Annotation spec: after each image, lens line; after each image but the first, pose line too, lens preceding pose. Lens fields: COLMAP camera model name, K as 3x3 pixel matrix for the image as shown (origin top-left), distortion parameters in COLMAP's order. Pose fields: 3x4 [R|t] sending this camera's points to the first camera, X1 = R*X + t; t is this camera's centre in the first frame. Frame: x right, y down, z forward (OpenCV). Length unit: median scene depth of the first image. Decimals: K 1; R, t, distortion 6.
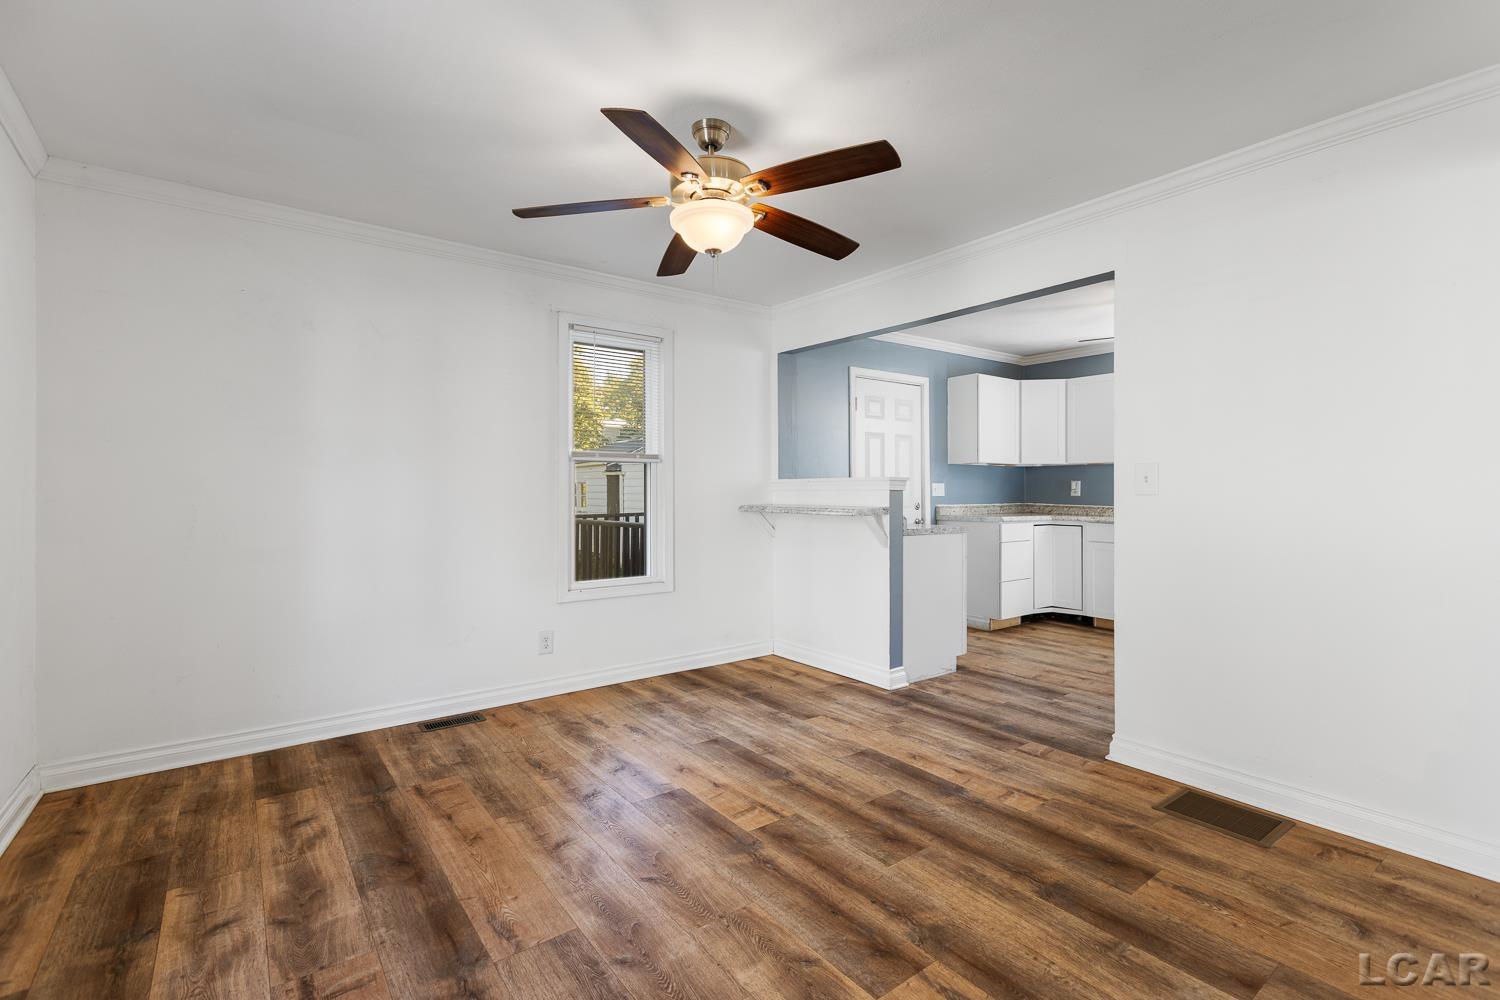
lens RADIAL K [[690.5, 0, 755.5], [0, 690.5, 491.8], [0, 0, 1]] dist [0.006978, -0.001379]
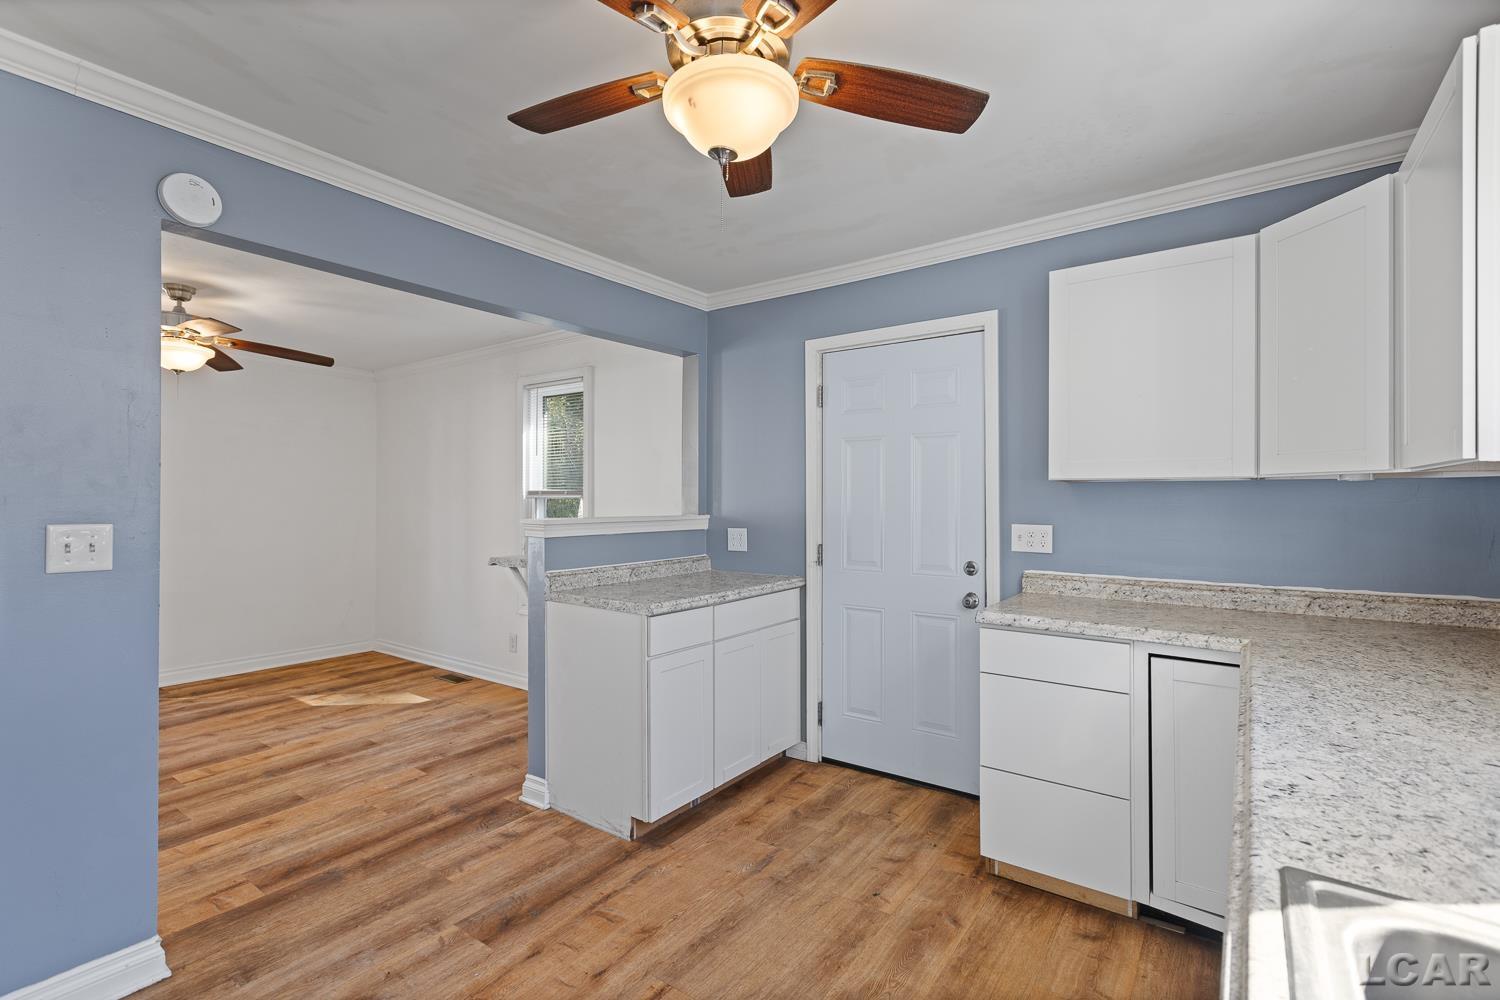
lens RADIAL K [[690.5, 0, 759.8], [0, 690.5, 502.2], [0, 0, 1]] dist [0.006978, -0.001379]
pose [[0.282746, 0.007480, -0.959166, 1.199439], [0.001460, 0.999965, 0.008229, -0.057046], [0.959194, -0.003727, 0.282725, 1.245075]]
